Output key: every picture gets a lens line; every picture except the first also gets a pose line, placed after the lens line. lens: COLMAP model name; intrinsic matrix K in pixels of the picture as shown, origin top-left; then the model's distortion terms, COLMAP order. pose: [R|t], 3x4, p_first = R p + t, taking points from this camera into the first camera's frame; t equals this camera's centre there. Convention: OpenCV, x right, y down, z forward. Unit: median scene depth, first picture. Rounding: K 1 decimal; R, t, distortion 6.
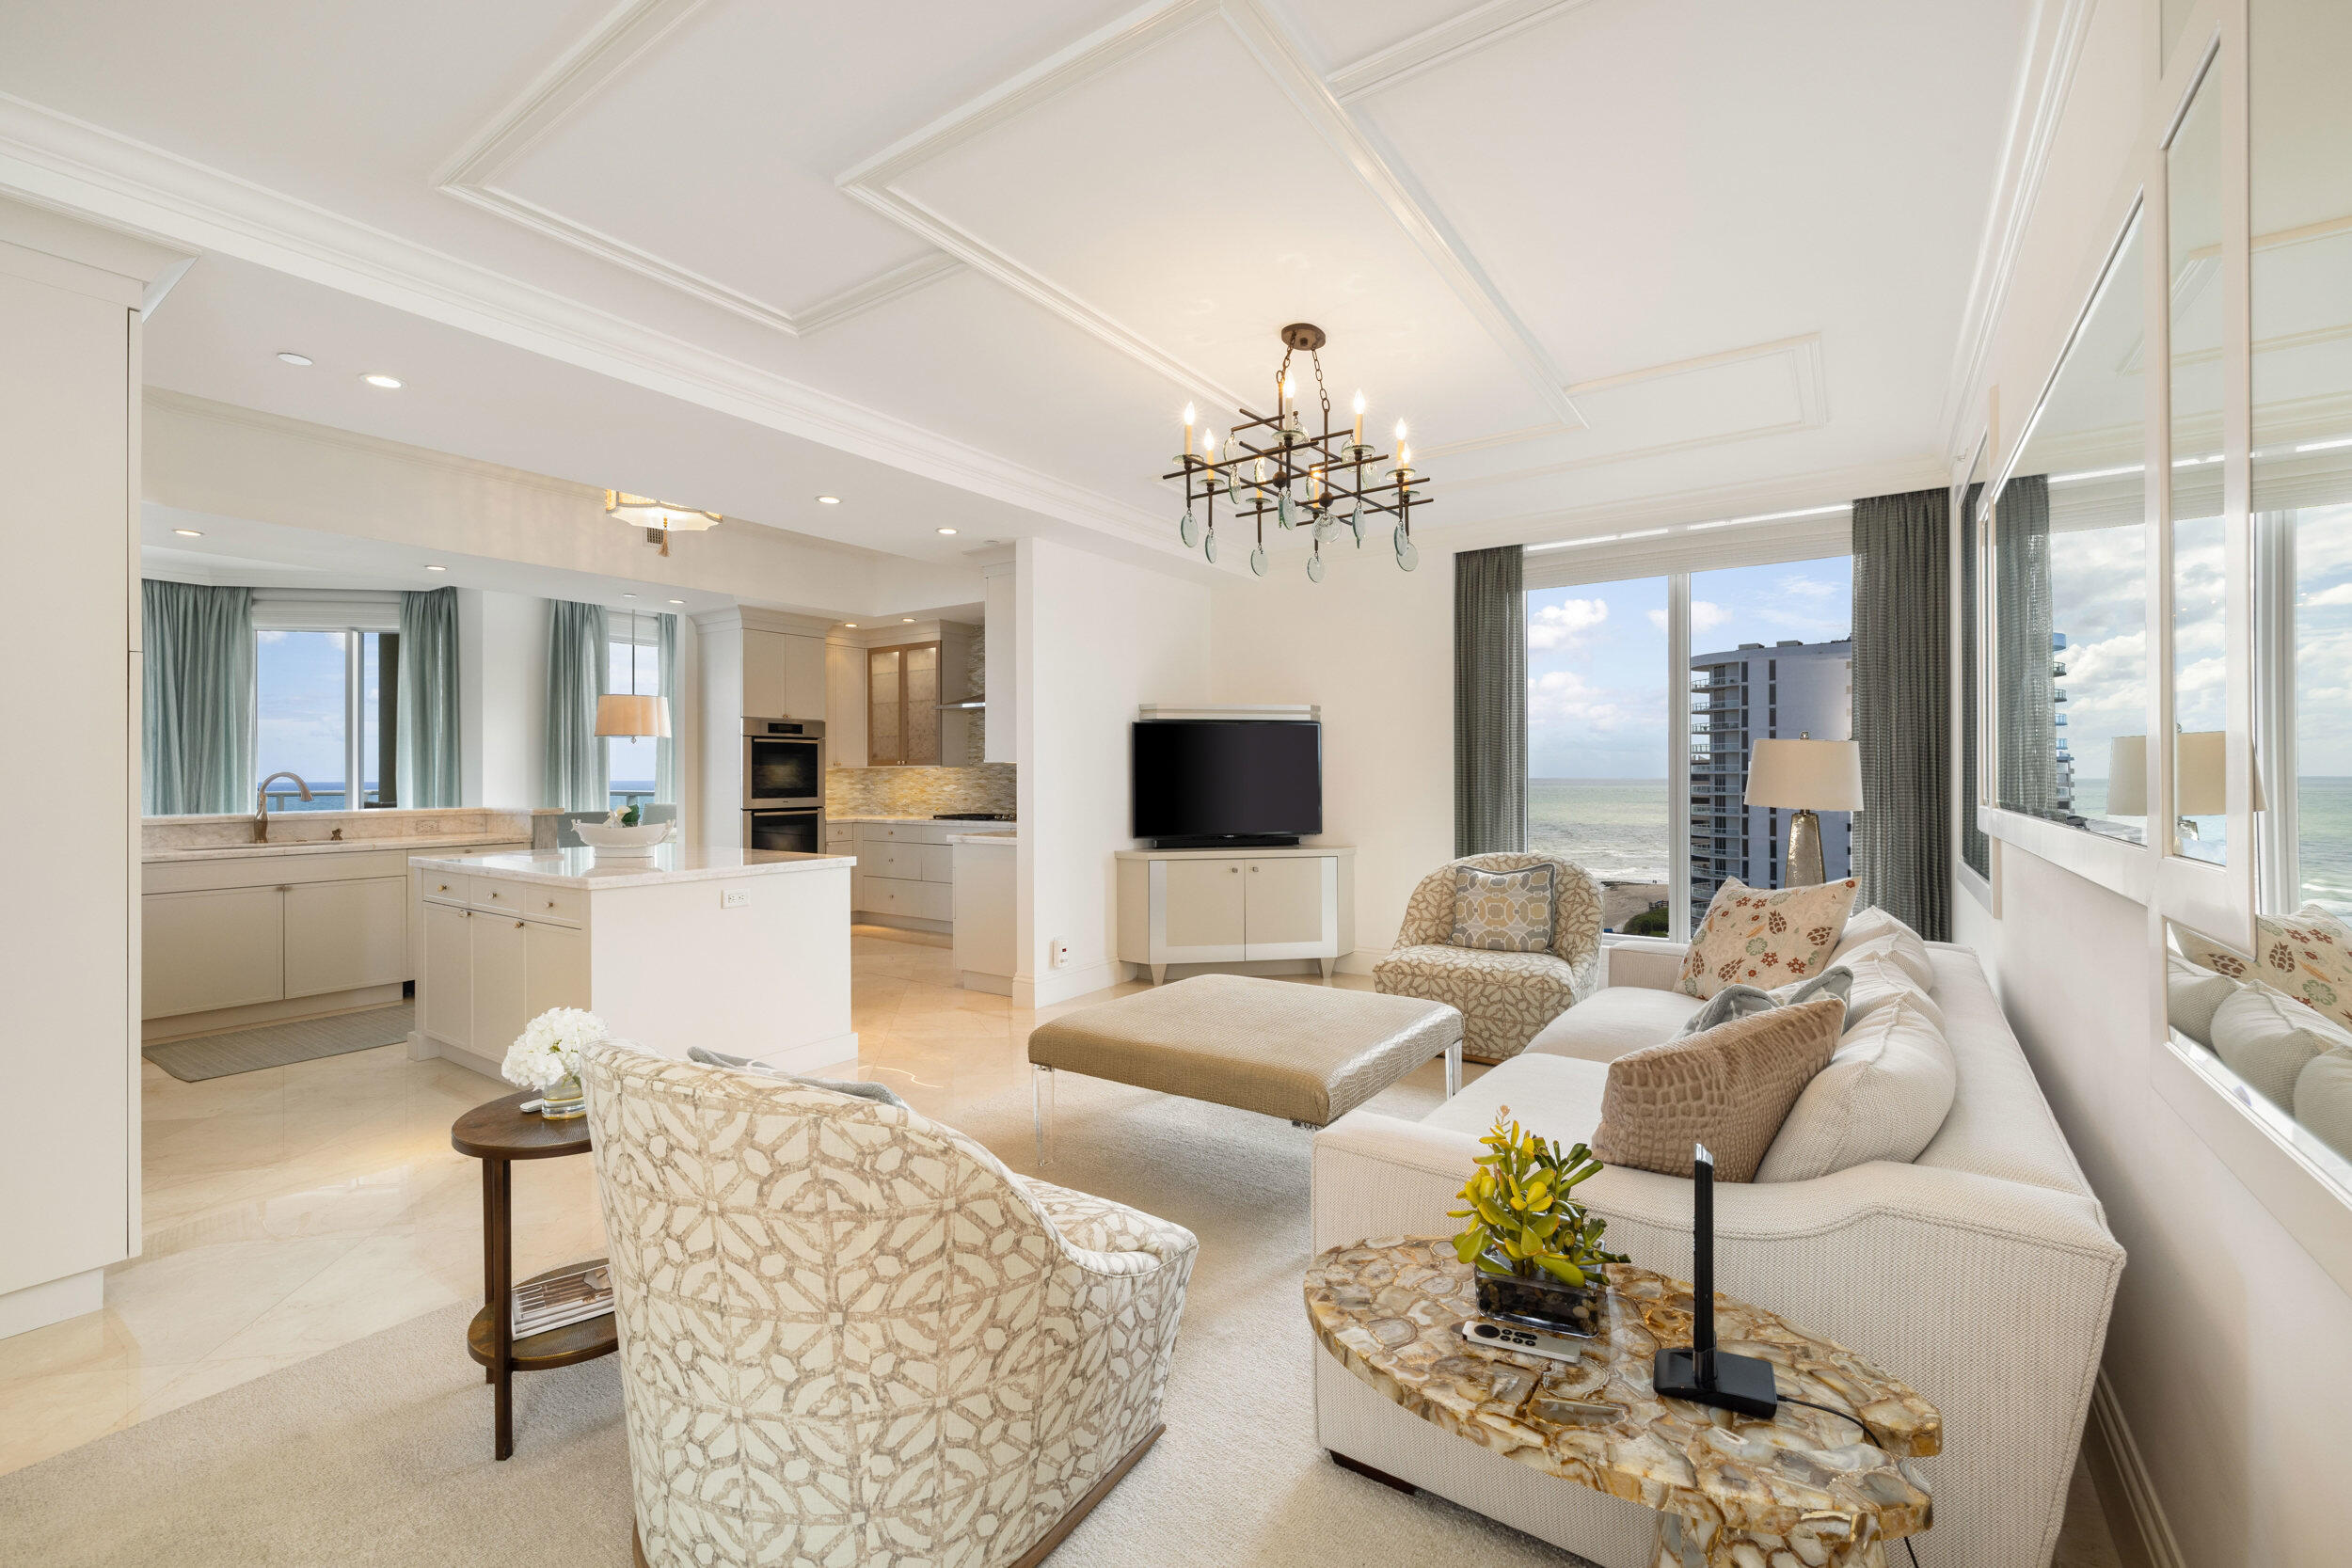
lens RADIAL K [[1002.4, 0, 1179.2], [0, 1002.4, 769.9], [0, 0, 1]] dist [0.008312, -0.004255]
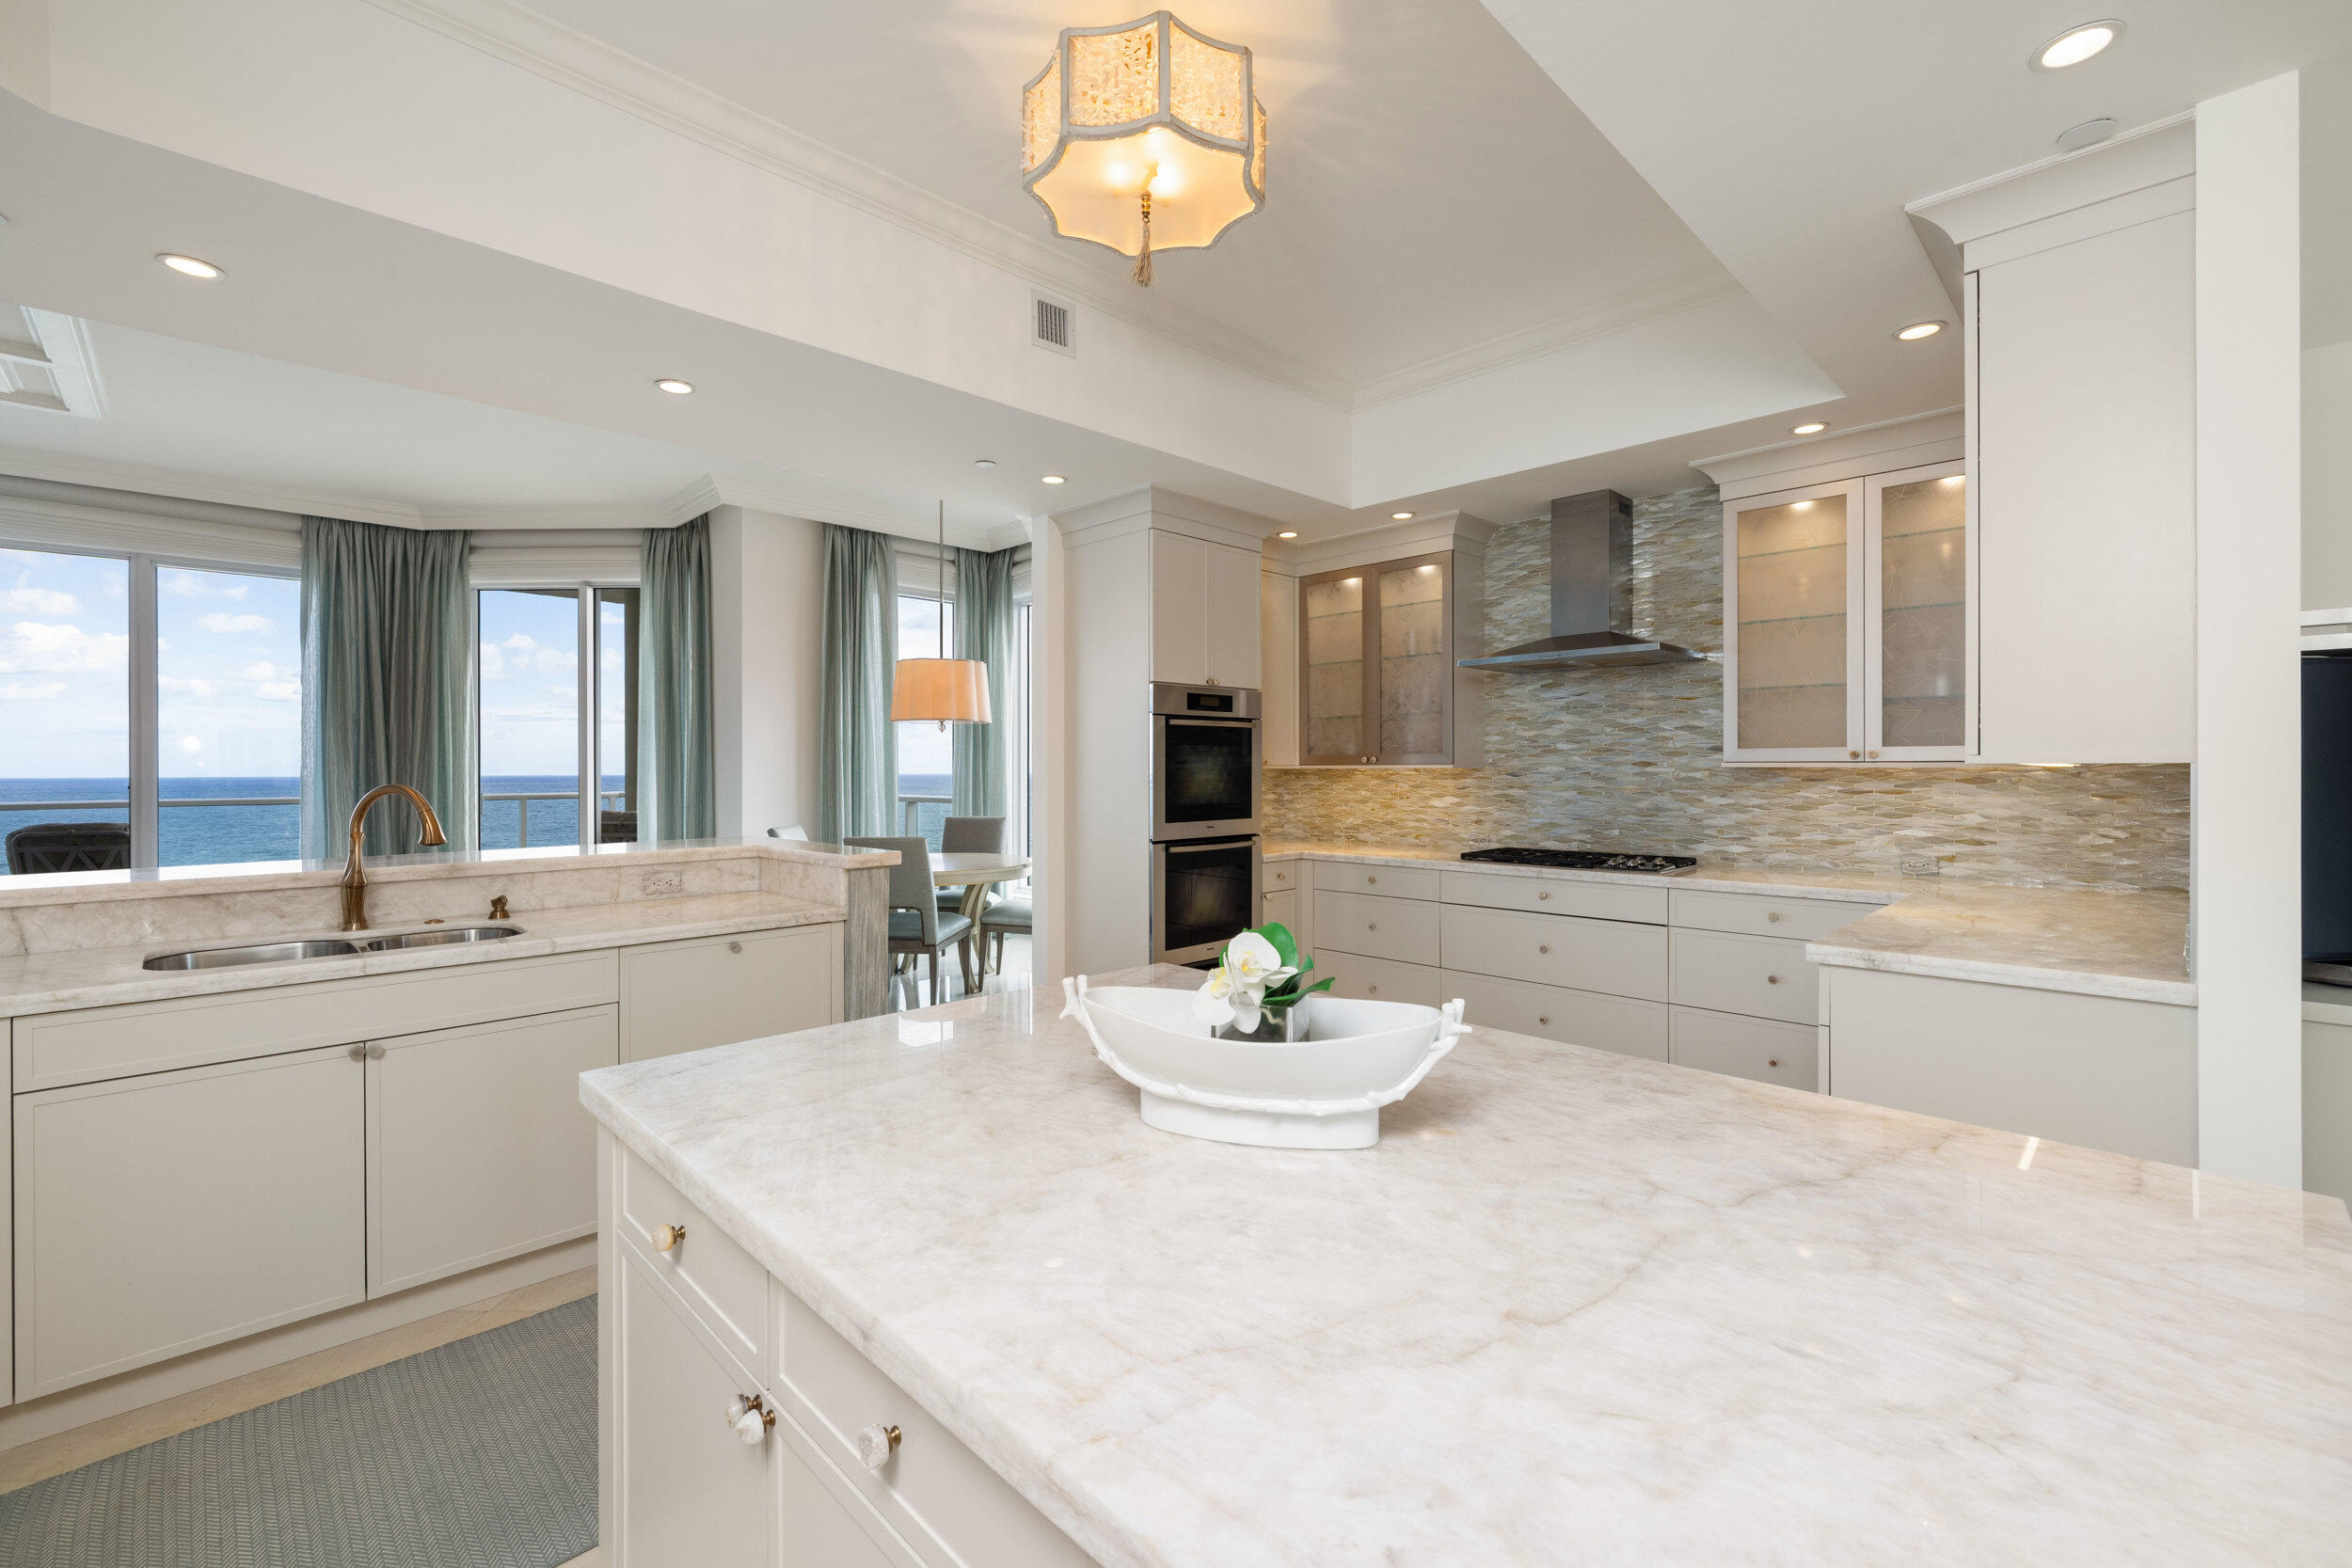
lens RADIAL K [[1002.4, 0, 1167.3], [0, 1002.4, 763.5], [0, 0, 1]] dist [0.008312, -0.004255]
pose [[0.981574, 0.000271, -0.191080, -0.282522], [-0.000441, 1.000000, -0.000851, -0.004728], [0.191080, 0.000919, 0.981574, 0.389063]]
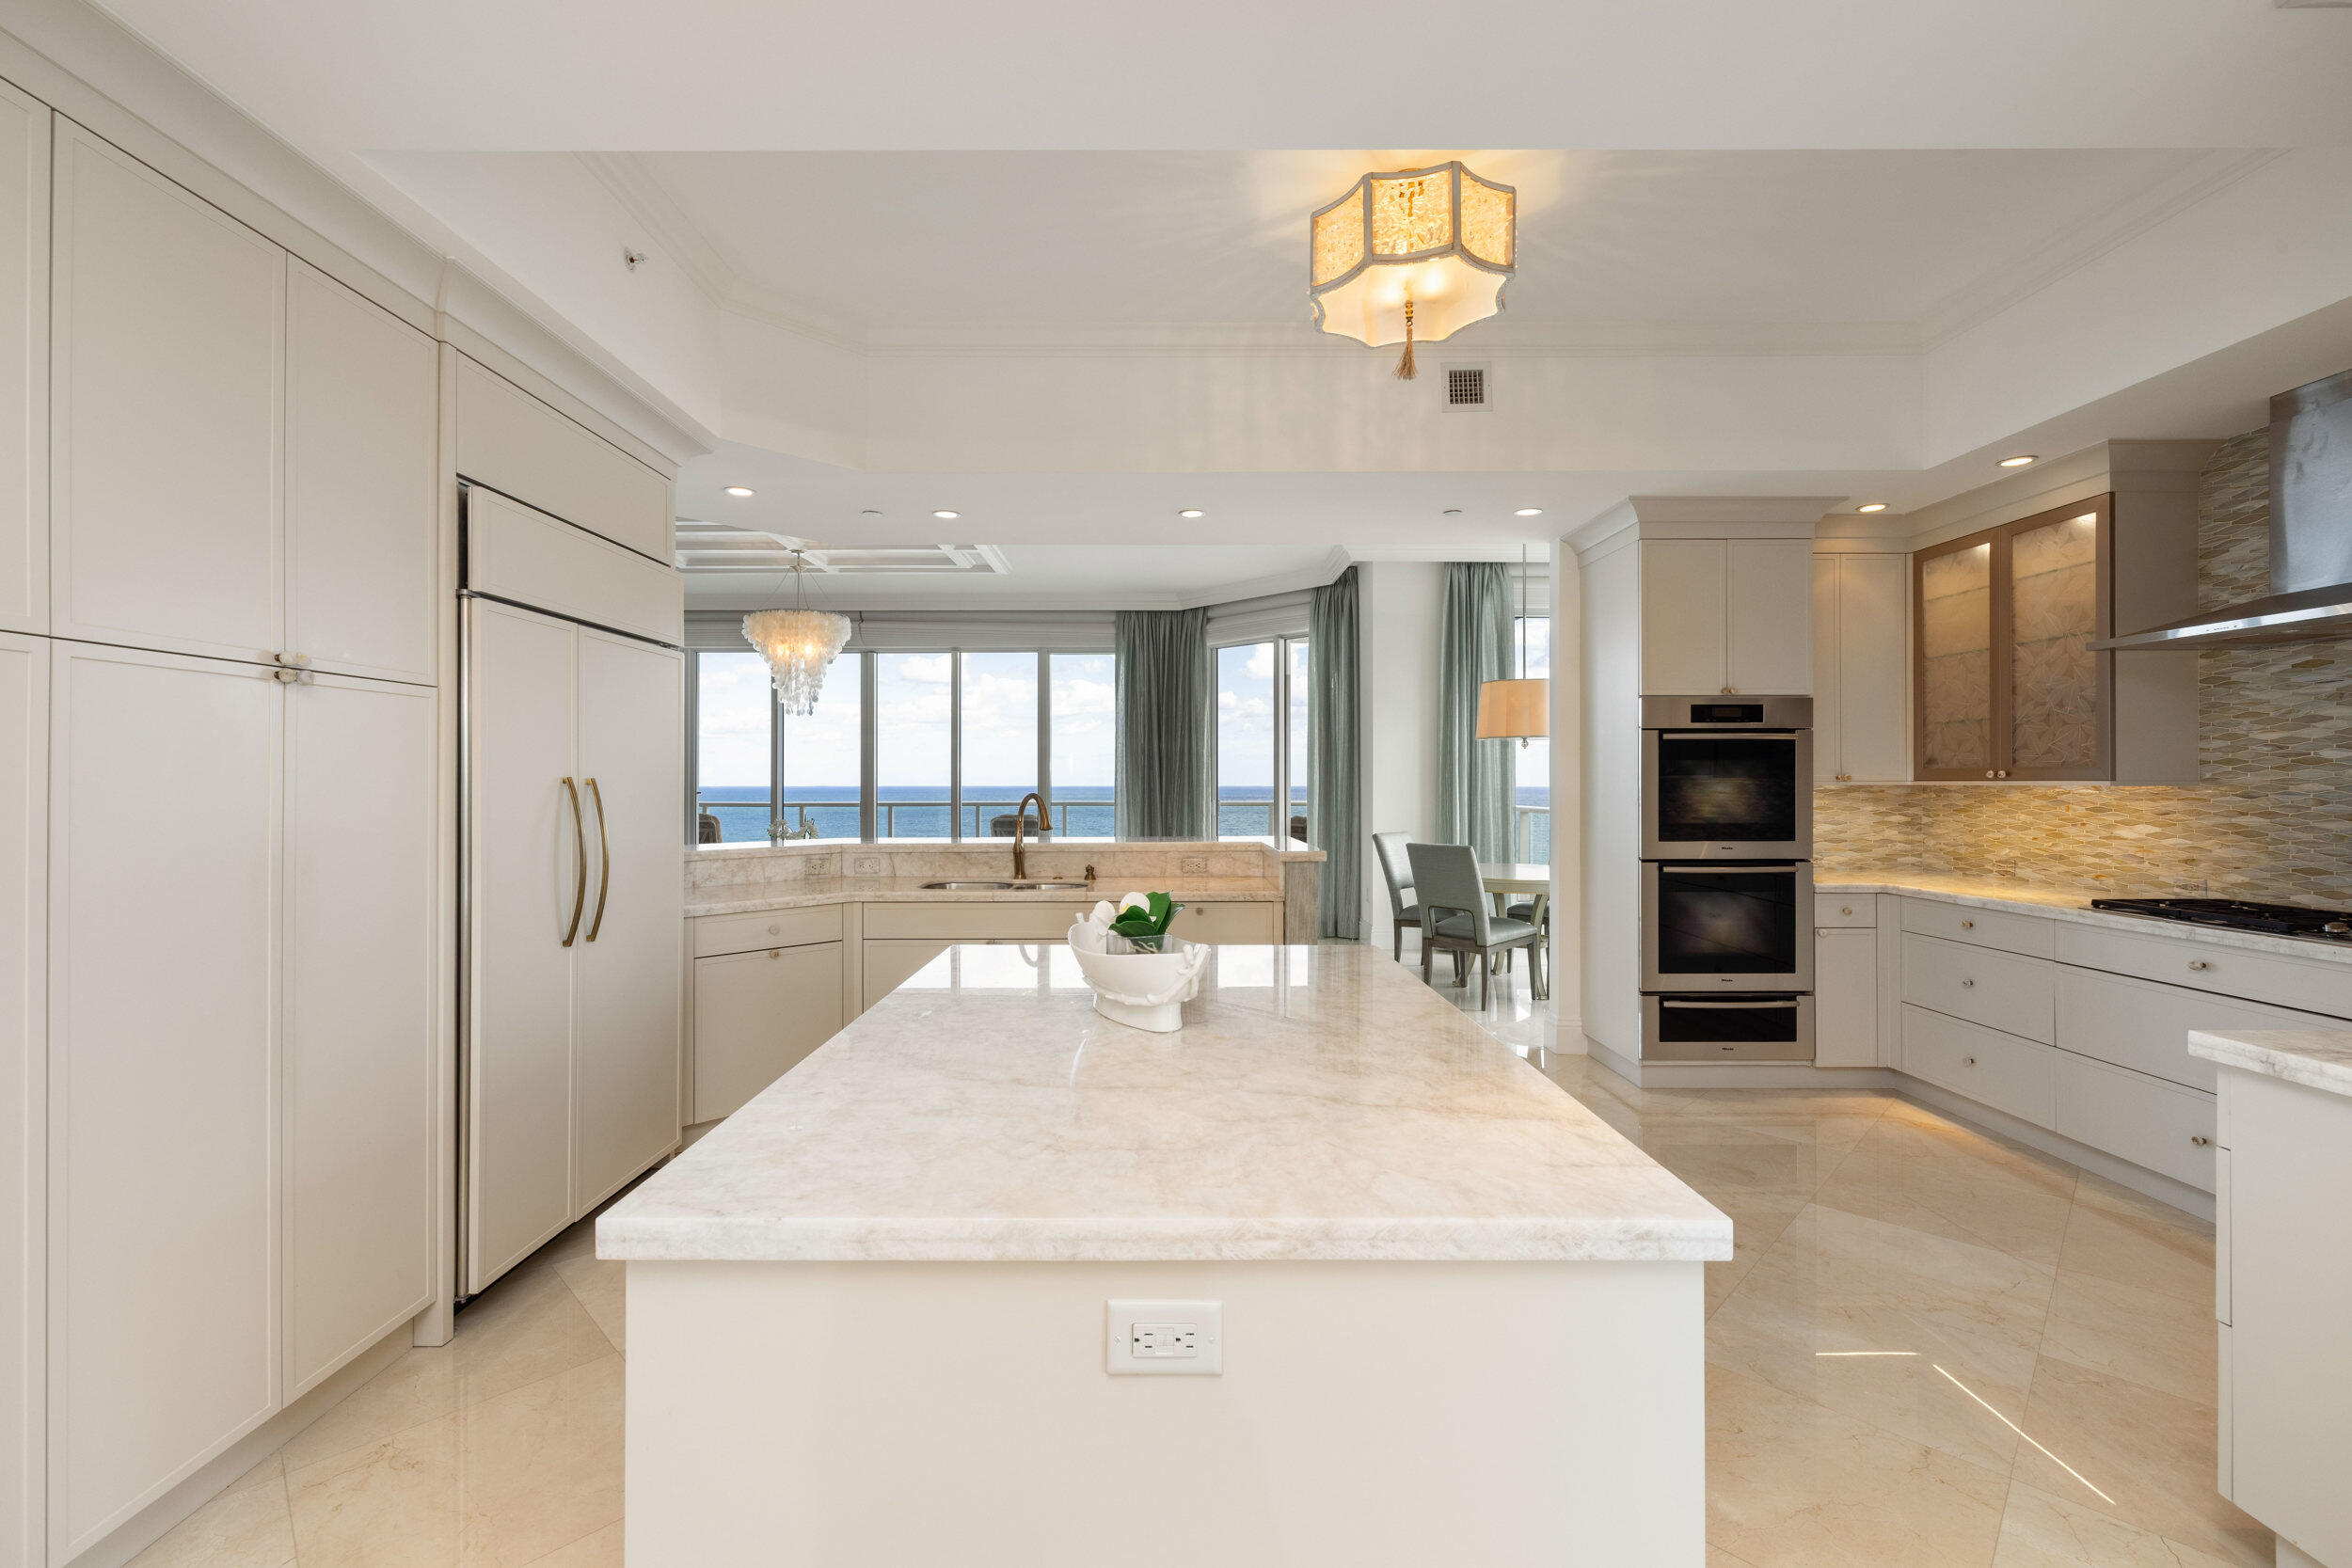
lens RADIAL K [[1002.4, 0, 1149.4], [0, 1002.4, 773.7], [0, 0, 1]] dist [0.008312, -0.004255]
pose [[0.564266, -0.002461, -0.825589, -0.111802], [0.000945, 0.999997, -0.002335, -0.007134], [0.825592, 0.000537, 0.564267, 0.405582]]
